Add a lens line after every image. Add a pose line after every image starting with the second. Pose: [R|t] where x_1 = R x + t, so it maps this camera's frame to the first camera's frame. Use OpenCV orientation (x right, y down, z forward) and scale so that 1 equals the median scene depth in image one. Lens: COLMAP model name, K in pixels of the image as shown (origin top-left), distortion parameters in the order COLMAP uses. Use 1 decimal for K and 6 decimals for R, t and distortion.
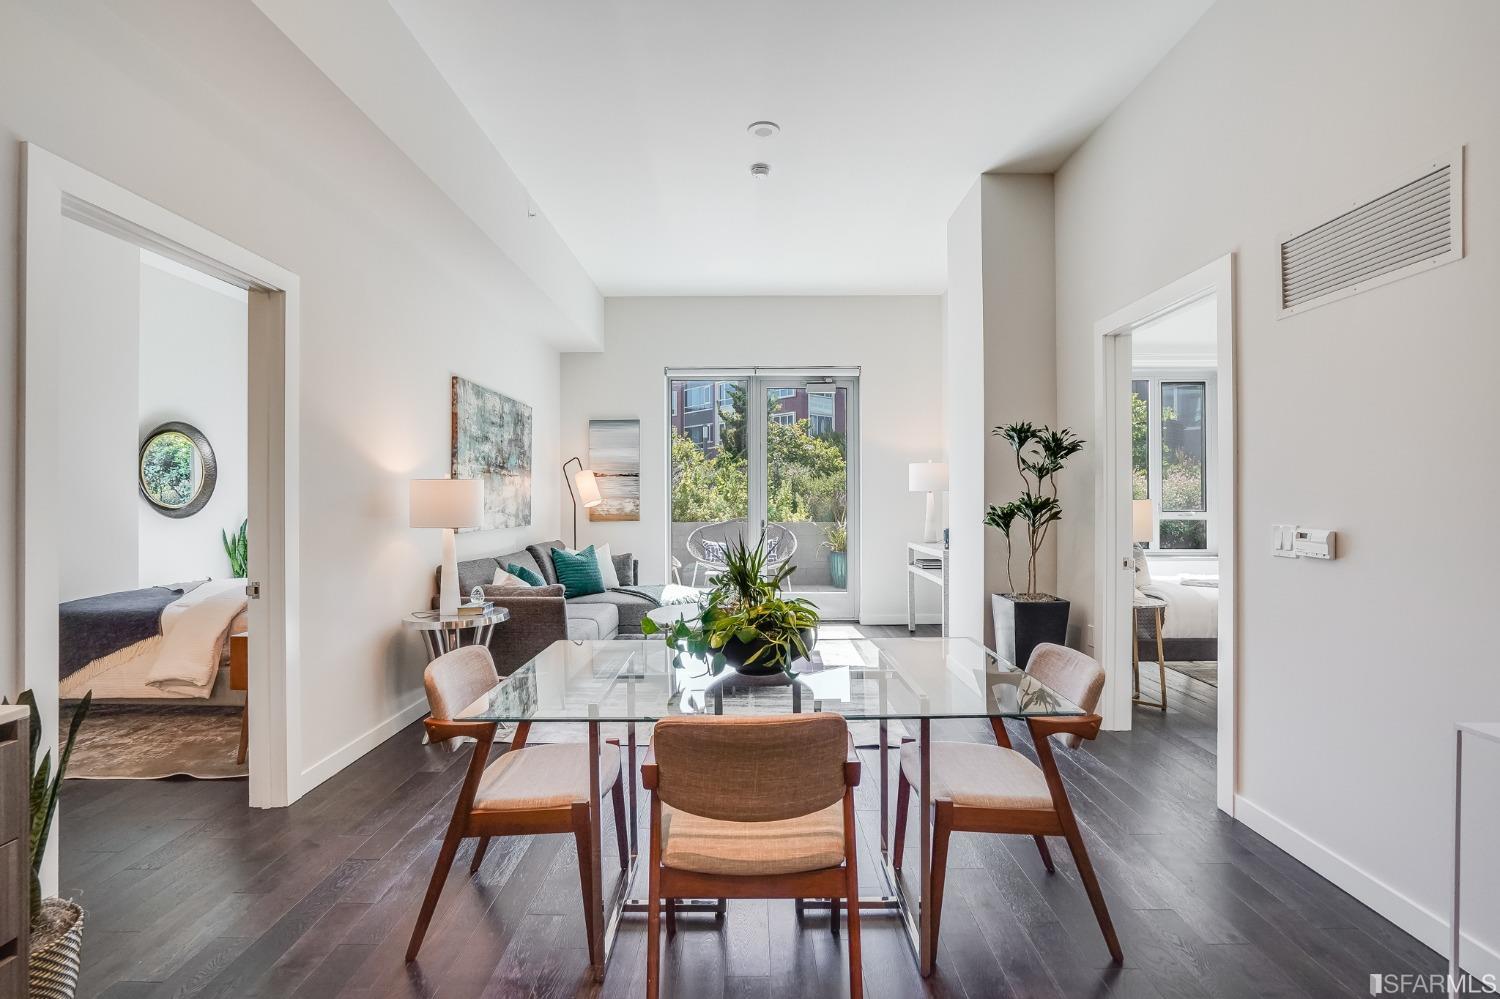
lens RADIAL K [[700.8, 0, 738.2], [0, 700.8, 493.7], [0, 0, 1]] dist [-0.035171, 0.008728]
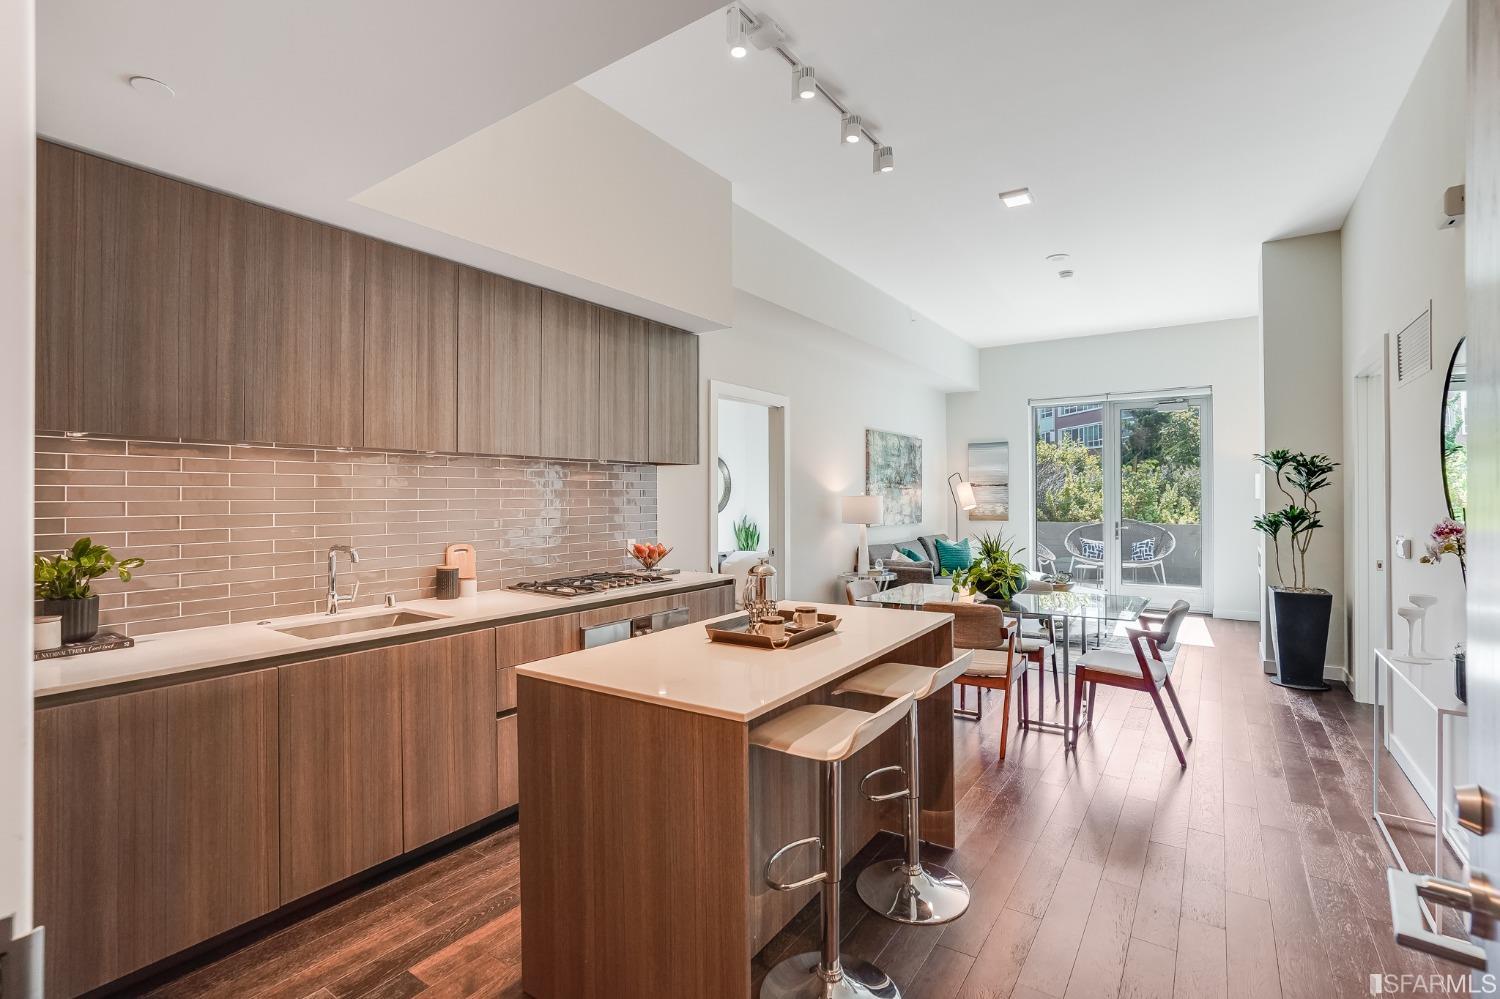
lens RADIAL K [[700.8, 0, 741.7], [0, 700.8, 486.7], [0, 0, 1]] dist [-0.035171, 0.008728]
pose [[0.832544, -0.007097, -0.553913, 0.186292], [0.004872, 0.999973, -0.005488, -0.022051], [0.553937, 0.001870, 0.832557, -0.384521]]
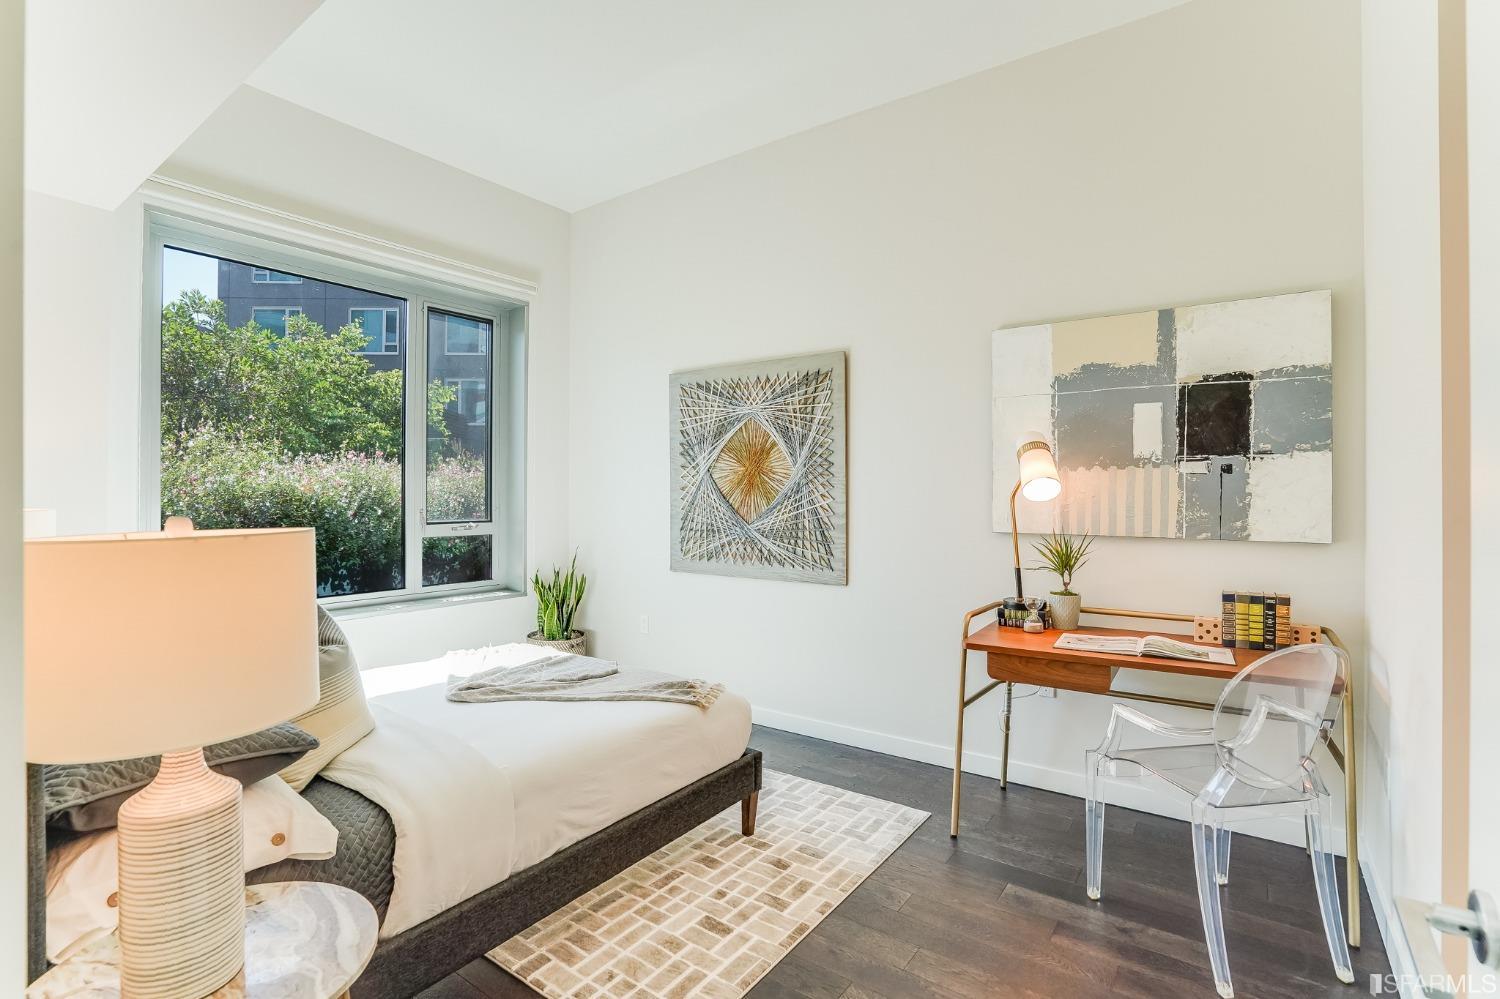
lens RADIAL K [[700.8, 0, 746.2], [0, 700.8, 491.8], [0, 0, 1]] dist [-0.035171, 0.008728]
pose [[0.573790, 0.008377, 0.818960, 0.335614], [-0.009873, 0.999946, -0.003311, -0.003461], [-0.818943, -0.006185, 0.573841, 0.516981]]
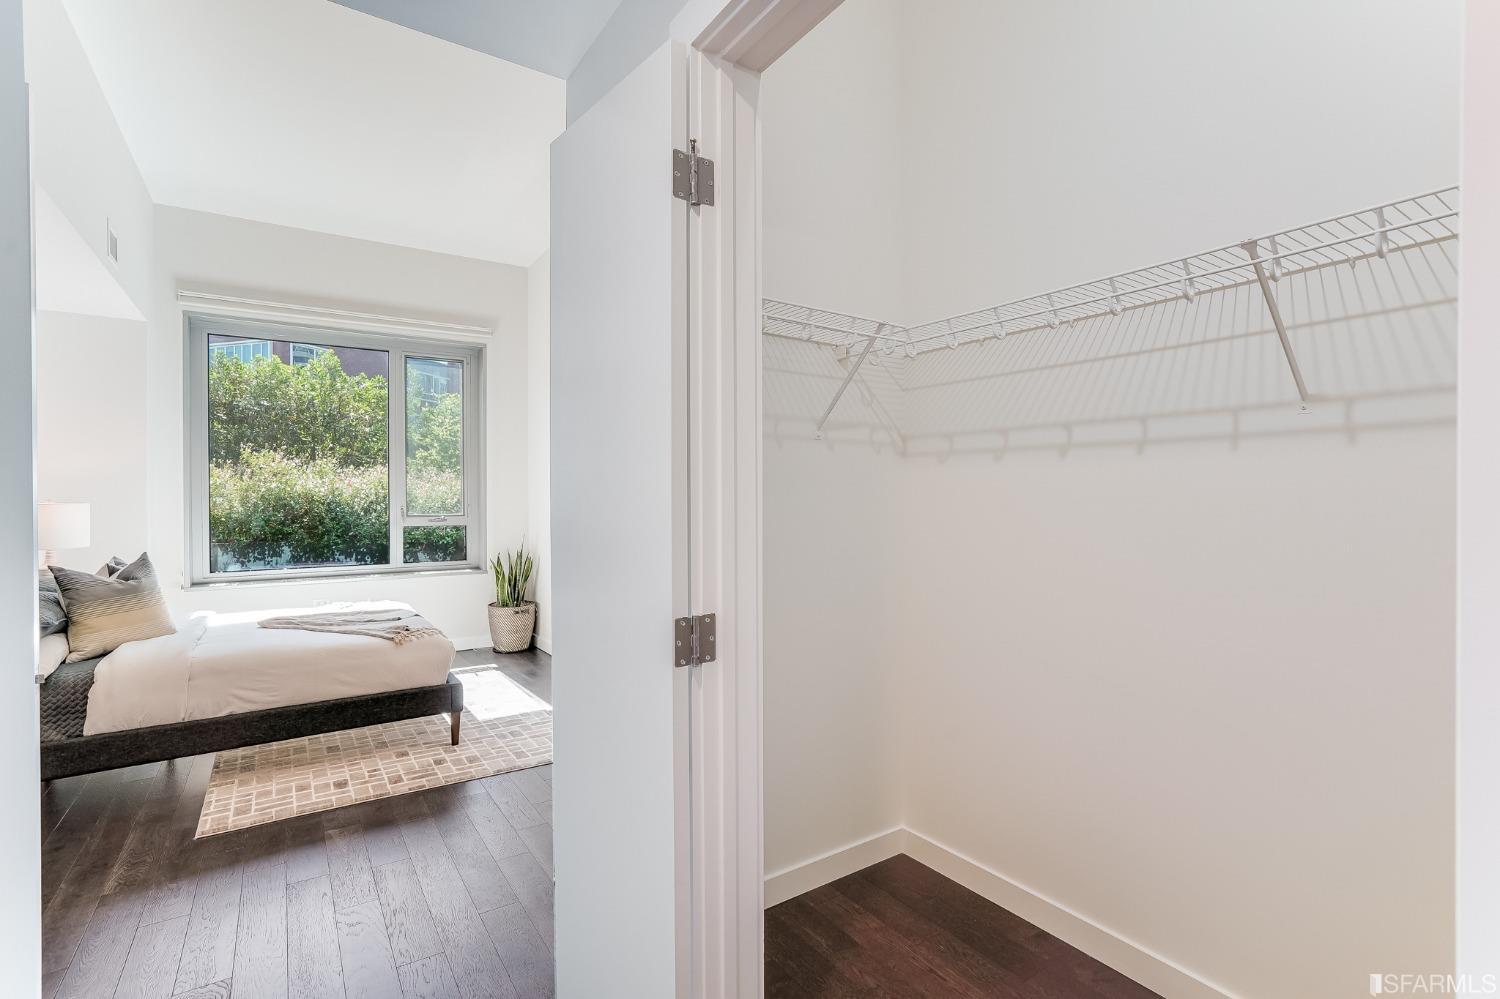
lens RADIAL K [[700.8, 0, 764.1], [0, 700.8, 496.3], [0, 0, 1]] dist [-0.035171, 0.008728]
pose [[0.817023, -0.003114, 0.576597, 0.585282], [0.001711, 0.999994, 0.002976, 0.000274], [-0.576603, -0.001444, 0.817024, 0.117525]]
